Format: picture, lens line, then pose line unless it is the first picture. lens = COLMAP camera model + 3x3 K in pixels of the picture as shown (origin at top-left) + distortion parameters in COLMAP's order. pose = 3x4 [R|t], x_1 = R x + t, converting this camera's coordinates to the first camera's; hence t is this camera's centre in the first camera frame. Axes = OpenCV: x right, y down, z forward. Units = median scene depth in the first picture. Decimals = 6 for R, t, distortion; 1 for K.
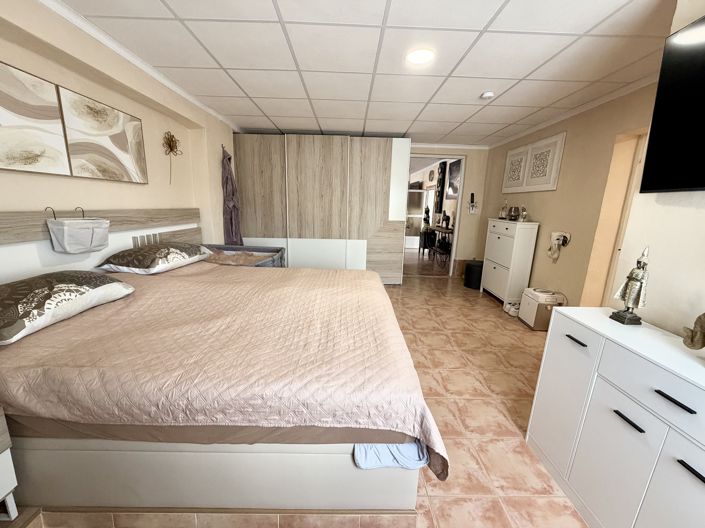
lens RADIAL K [[280.7, 0, 350.0], [0, 280.7, 267.3], [0, 0, 1]] dist [-0.000120, -0.000308]
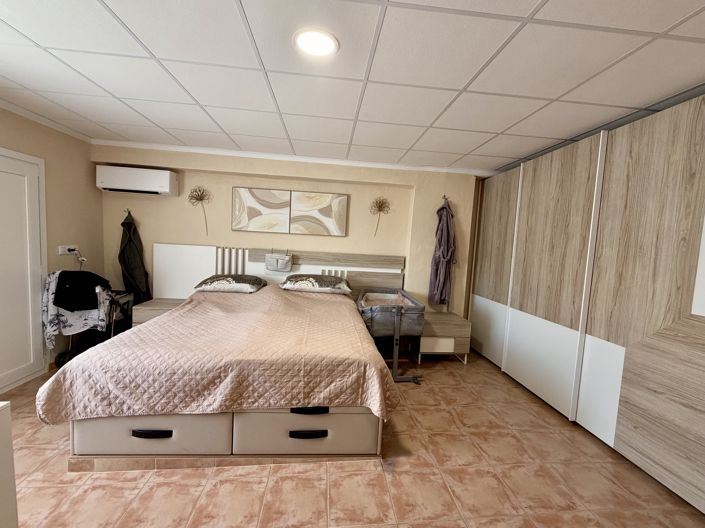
lens RADIAL K [[280.7, 0, 350.0], [0, 280.7, 267.3], [0, 0, 1]] dist [-0.000120, -0.000308]
pose [[0.095490, 0.066962, -0.993176, 0.599293], [-0.266995, 0.962898, 0.039251, -0.167863], [0.958955, 0.261425, 0.109825, 0.735269]]
